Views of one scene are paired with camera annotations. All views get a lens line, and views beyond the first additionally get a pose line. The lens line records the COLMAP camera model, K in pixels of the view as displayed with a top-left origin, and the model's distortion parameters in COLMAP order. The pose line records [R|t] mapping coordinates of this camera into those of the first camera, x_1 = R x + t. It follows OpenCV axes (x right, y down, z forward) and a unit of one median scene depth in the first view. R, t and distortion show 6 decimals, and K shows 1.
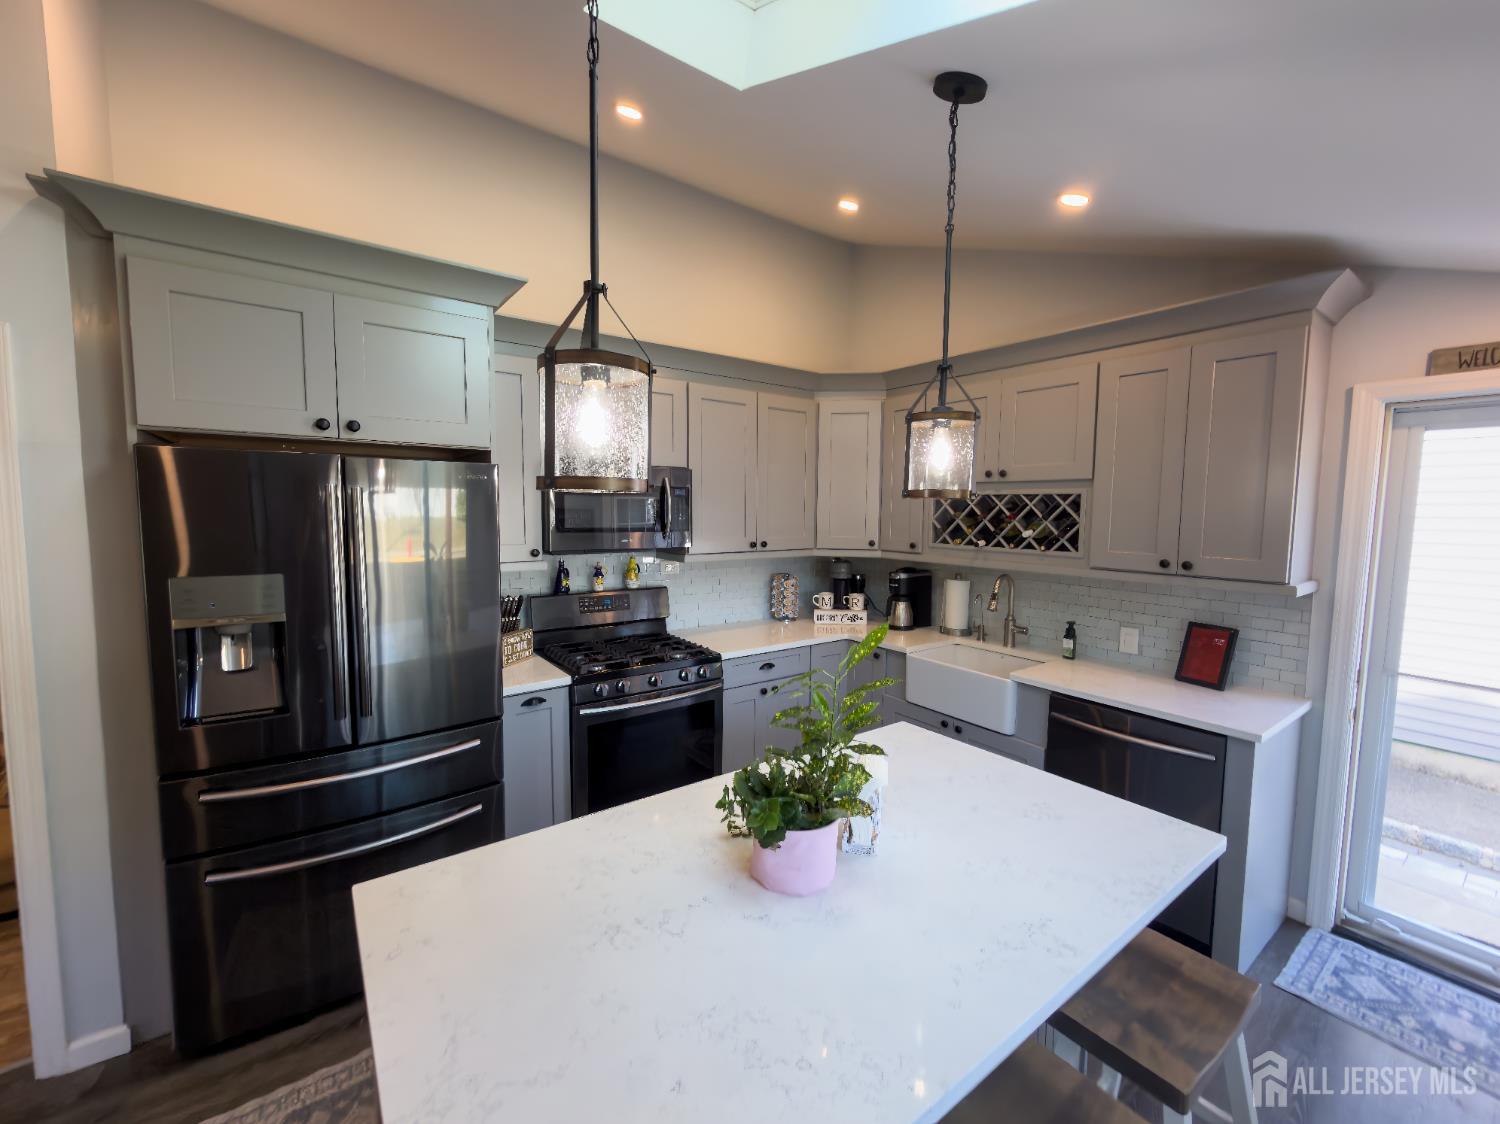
lens RADIAL K [[606.2, 0, 746.6], [0, 606.2, 557.1], [0, 0, 1]] dist [-0.000578, -0.000132]
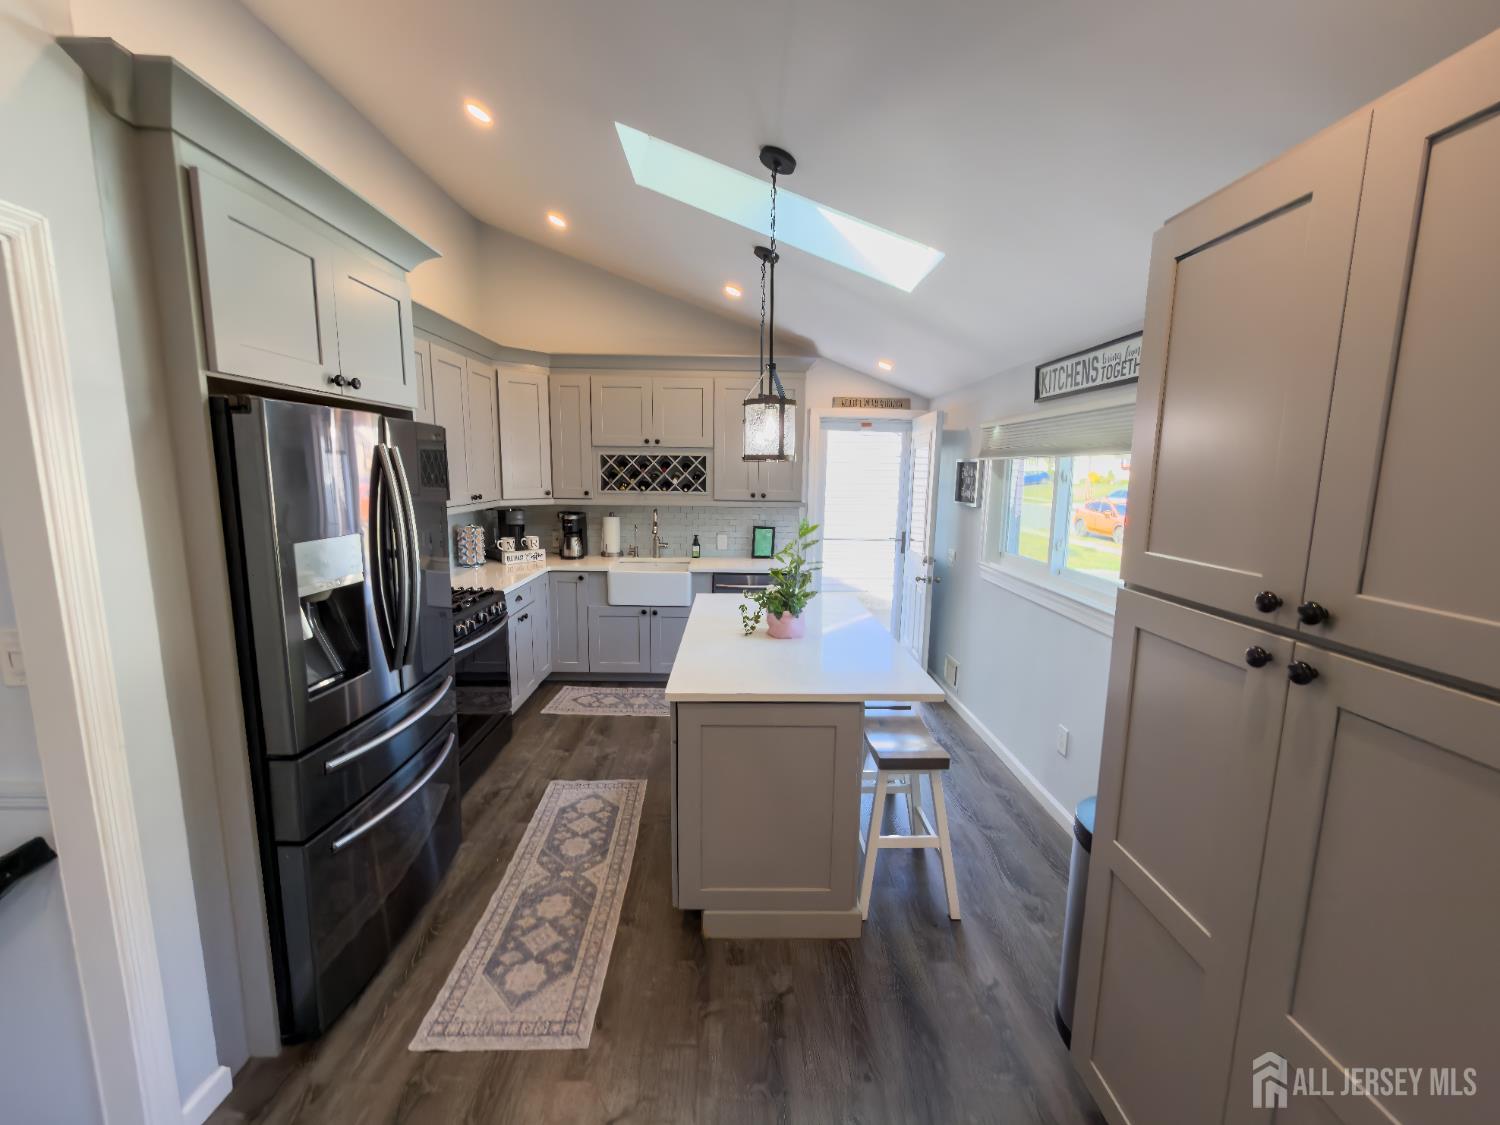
lens RADIAL K [[621.4, 0, 747.7], [0, 621.4, 563.6], [0, 0, 1]] dist [-0.000287, -0.000692]
pose [[0.571326, -0.128996, 0.810522, -0.724123], [0.059587, 0.991484, 0.115795, -0.002585], [-0.818557, -0.017860, 0.574147, -0.072389]]
